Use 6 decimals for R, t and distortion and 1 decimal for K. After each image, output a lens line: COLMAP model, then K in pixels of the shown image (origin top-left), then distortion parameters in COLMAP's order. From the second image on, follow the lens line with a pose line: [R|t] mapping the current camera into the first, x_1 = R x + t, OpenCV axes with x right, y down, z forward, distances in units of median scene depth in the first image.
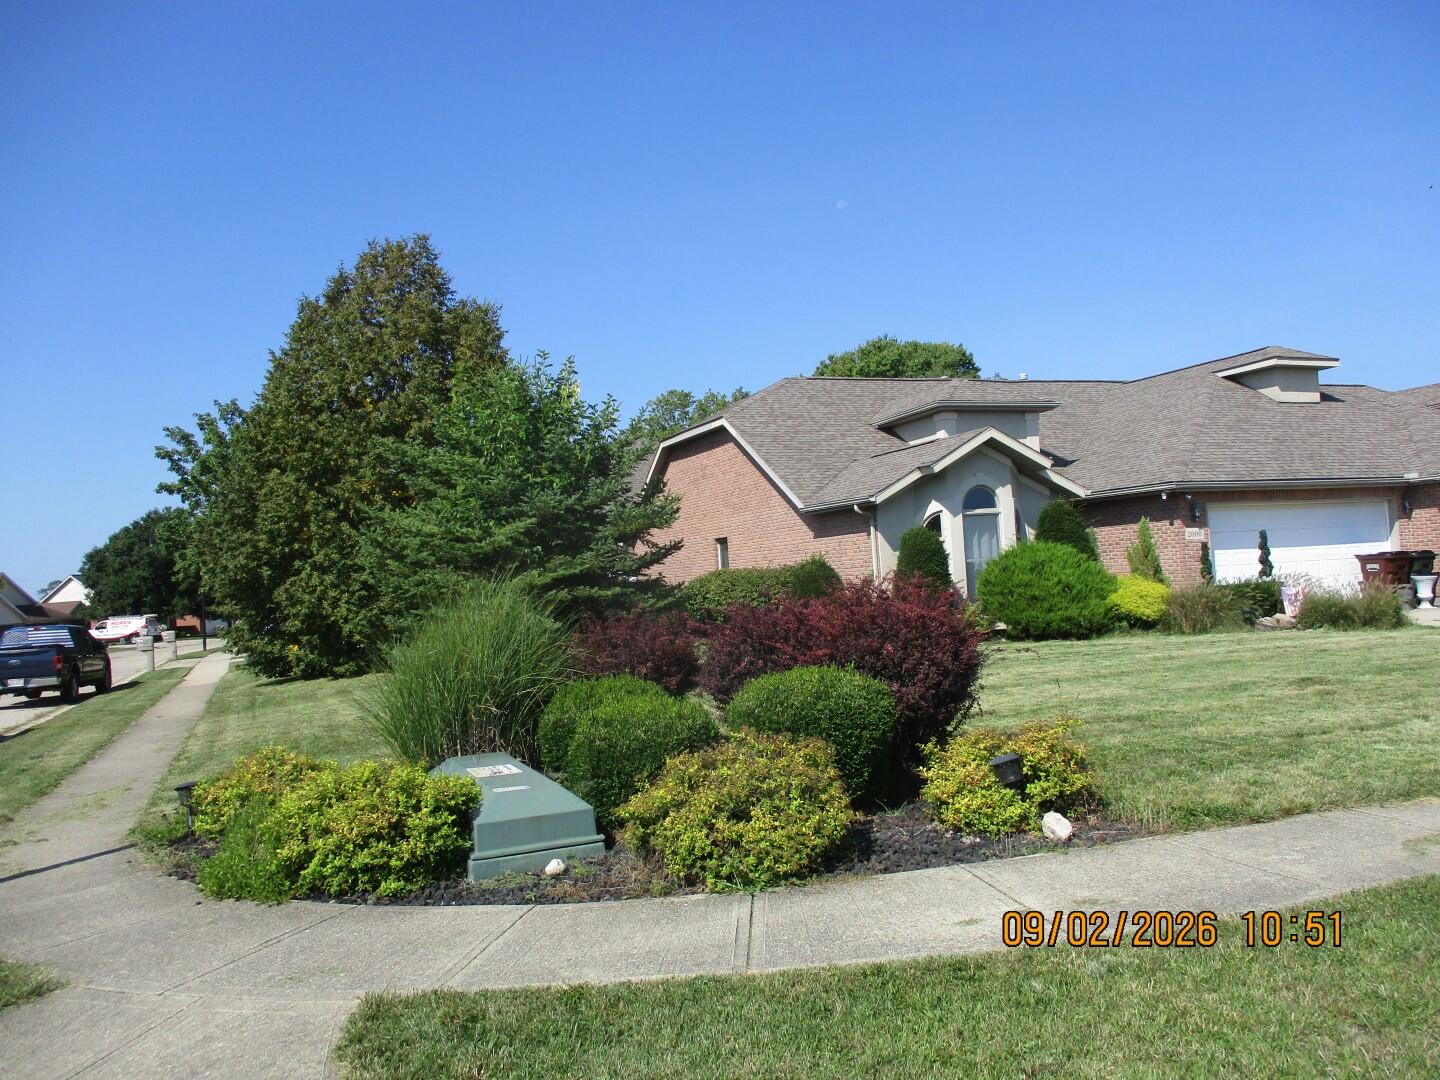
lens RADIAL K [[1211.5, 0, 721.7], [0, 1211.5, 522.2], [0, 0, 1]] dist [-0.001610, 0.010624]
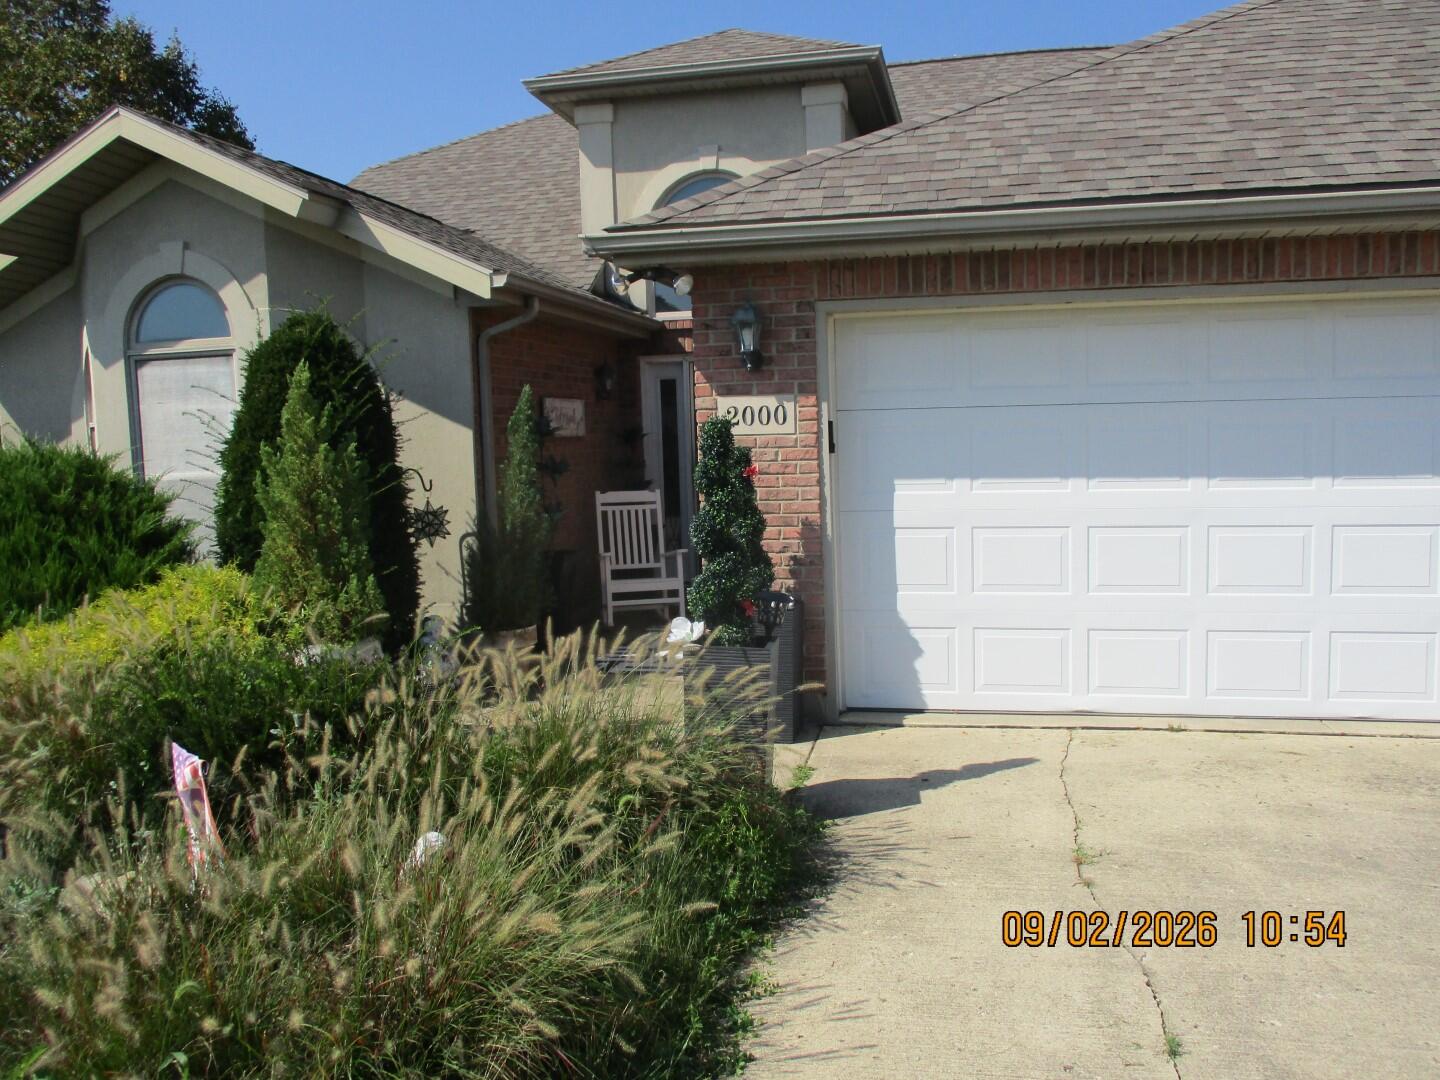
lens RADIAL K [[1190.9, 0, 747.4], [0, 1190.9, 558.0], [0, 0, 1]] dist [-0.010839, -0.004481]
pose [[0.847092, 0.078147, -0.525670, 0.529697], [0.009074, 0.986859, 0.161330, -0.002819], [0.531370, -0.141432, 0.835251, 0.761227]]
